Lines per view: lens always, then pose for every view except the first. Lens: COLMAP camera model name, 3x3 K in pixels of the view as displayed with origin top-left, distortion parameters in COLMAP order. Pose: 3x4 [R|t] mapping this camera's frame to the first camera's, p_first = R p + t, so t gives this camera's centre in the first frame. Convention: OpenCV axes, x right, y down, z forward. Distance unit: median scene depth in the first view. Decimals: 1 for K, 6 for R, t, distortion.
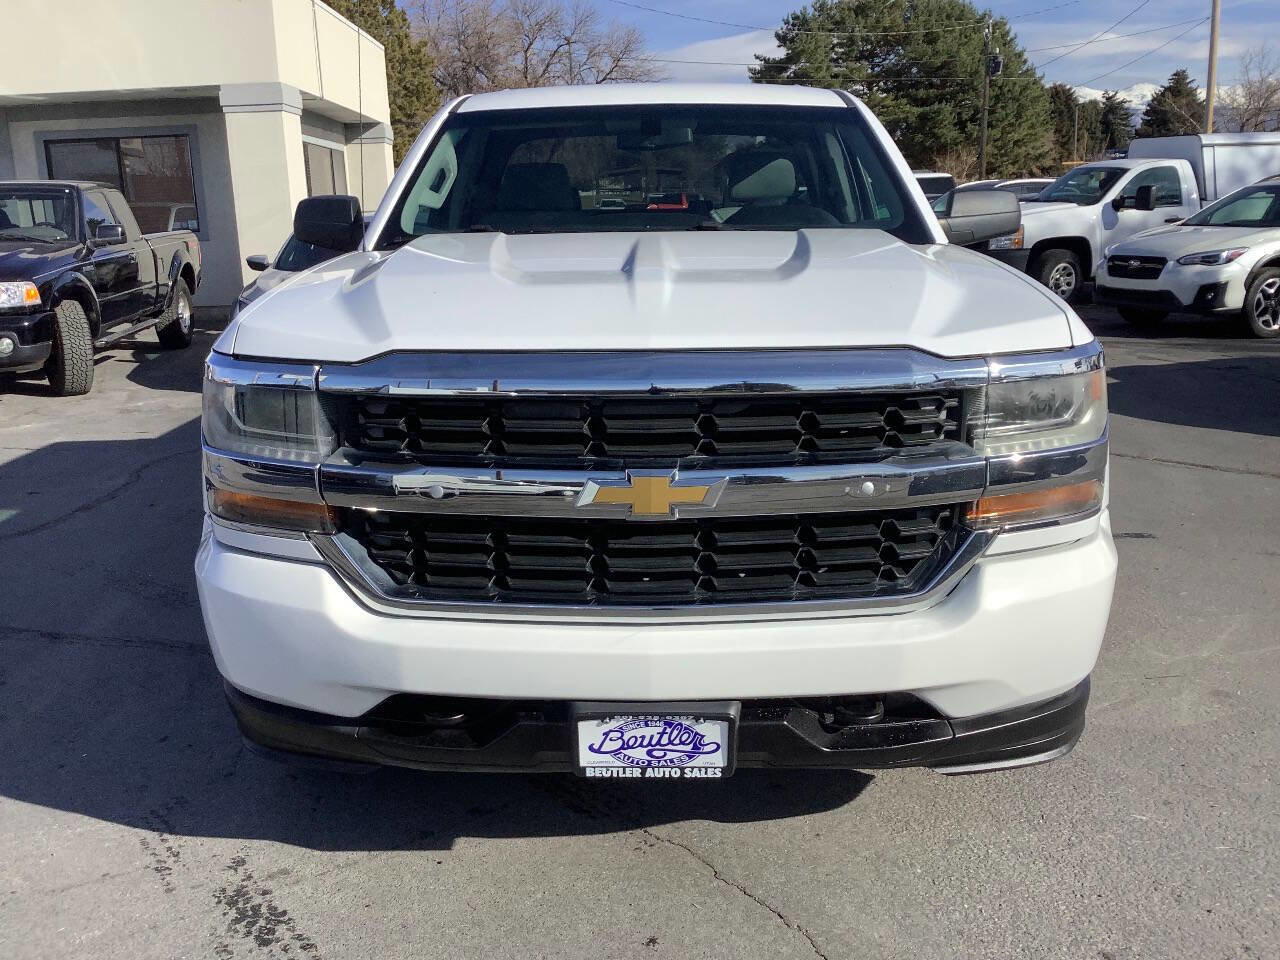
lens RADIAL K [[1141.5, 0, 636.2], [0, 1141.5, 477.4], [0, 0, 1]] dist [0.110781, -0.192970]
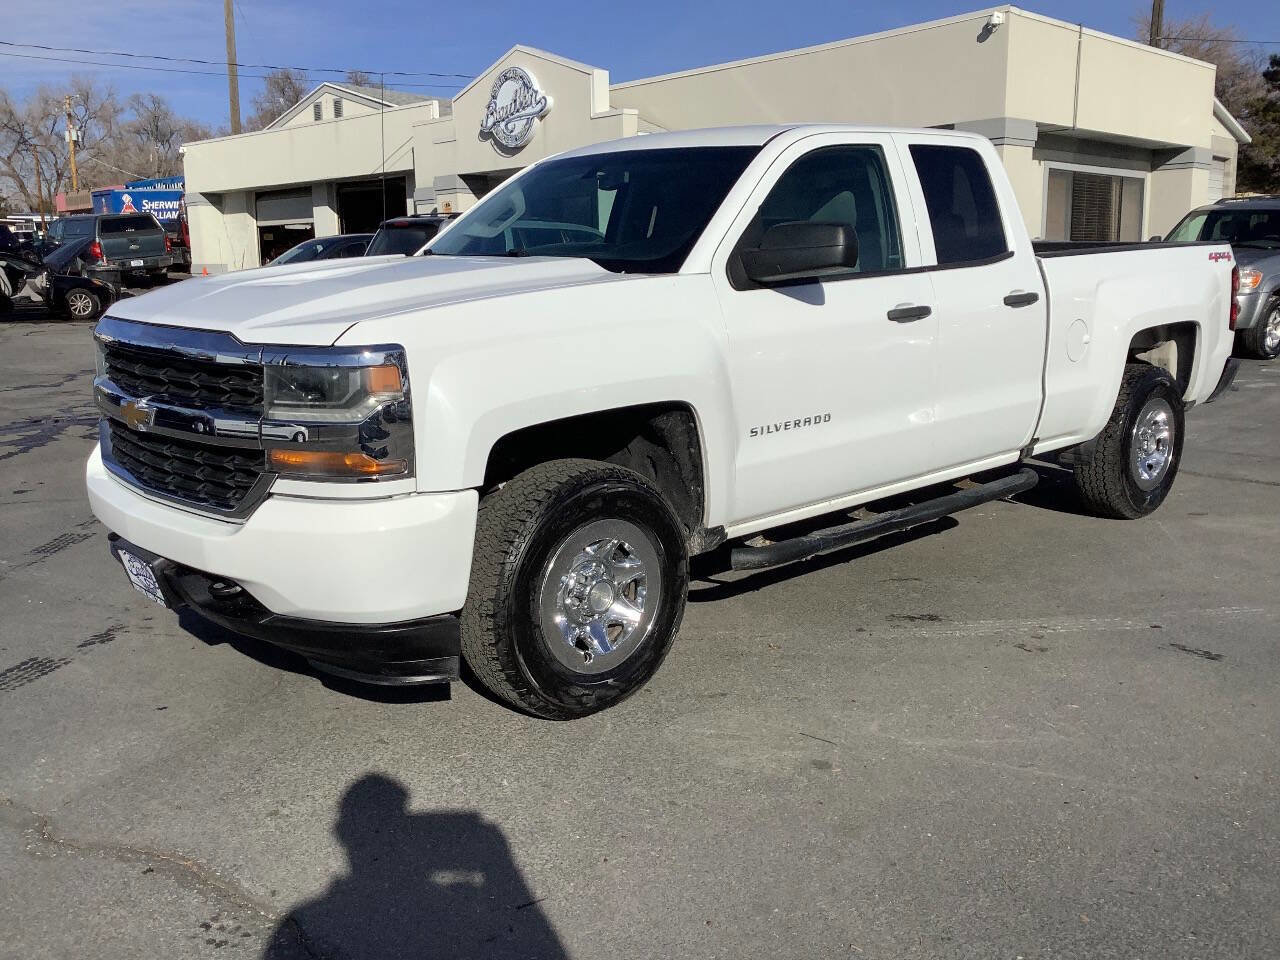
lens RADIAL K [[1141.5, 0, 636.2], [0, 1141.5, 477.4], [0, 0, 1]] dist [0.110781, -0.192970]
pose [[0.684166, 0.154510, -0.712772, 1.268542], [-0.171565, 0.983972, 0.048619, -0.073083], [0.708860, 0.089023, 0.699709, 0.287526]]
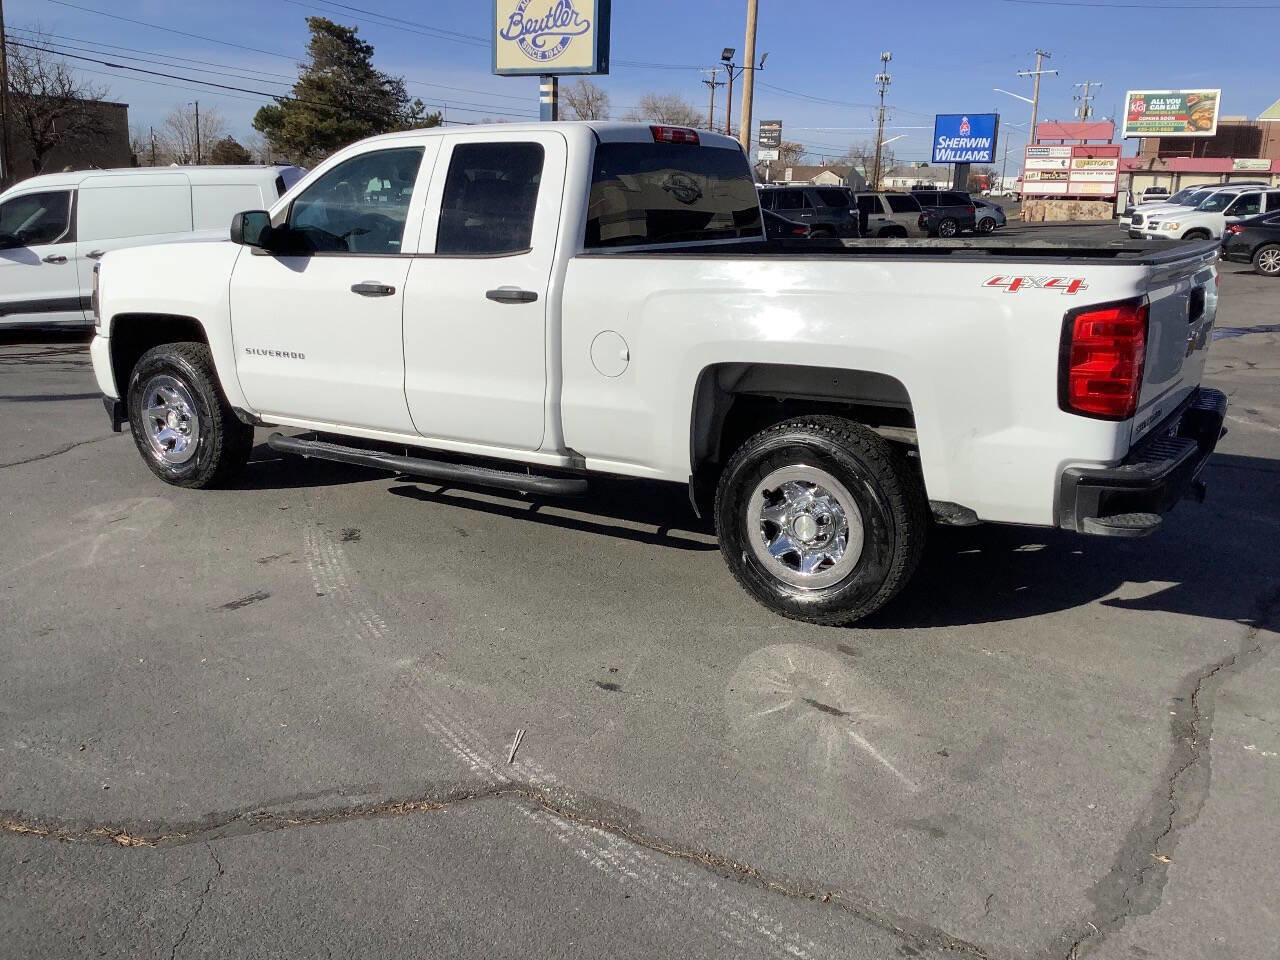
lens RADIAL K [[1141.5, 0, 636.2], [0, 1141.5, 477.4], [0, 0, 1]] dist [0.110781, -0.192970]
pose [[-0.522412, 0.217357, -0.824525, 1.771049], [-0.198526, 0.909389, 0.365512, -0.772671], [0.829261, 0.354637, -0.431925, 2.893629]]
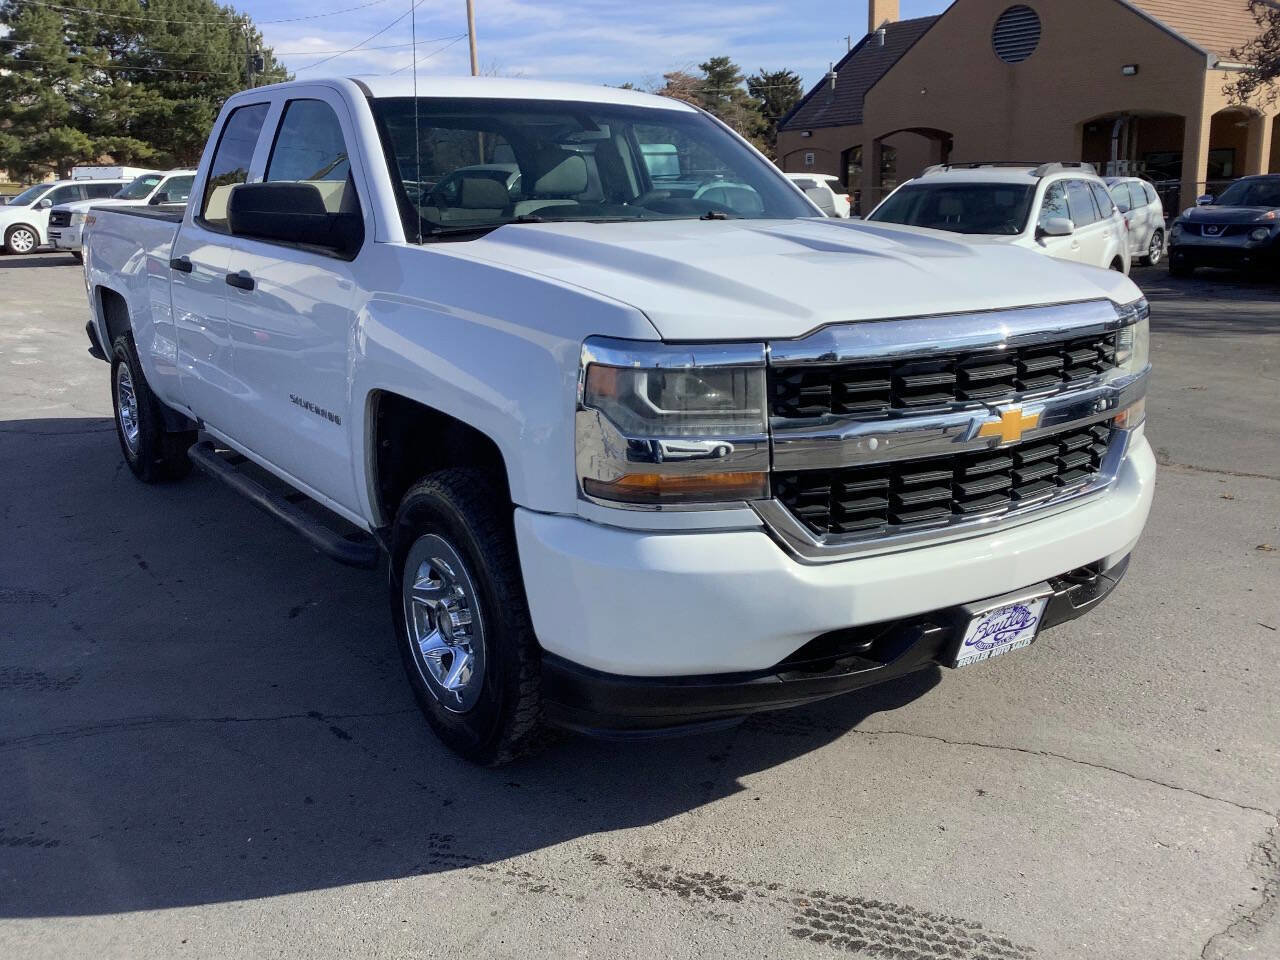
lens RADIAL K [[1150.0, 0, 632.8], [0, 1150.0, 466.9], [0, 0, 1]] dist [0.084440, -0.142307]
pose [[0.817438, -0.123662, 0.562586, -0.799151], [0.128092, 0.991253, 0.031770, -0.025168], [-0.561594, 0.046093, 0.826128, 0.144738]]
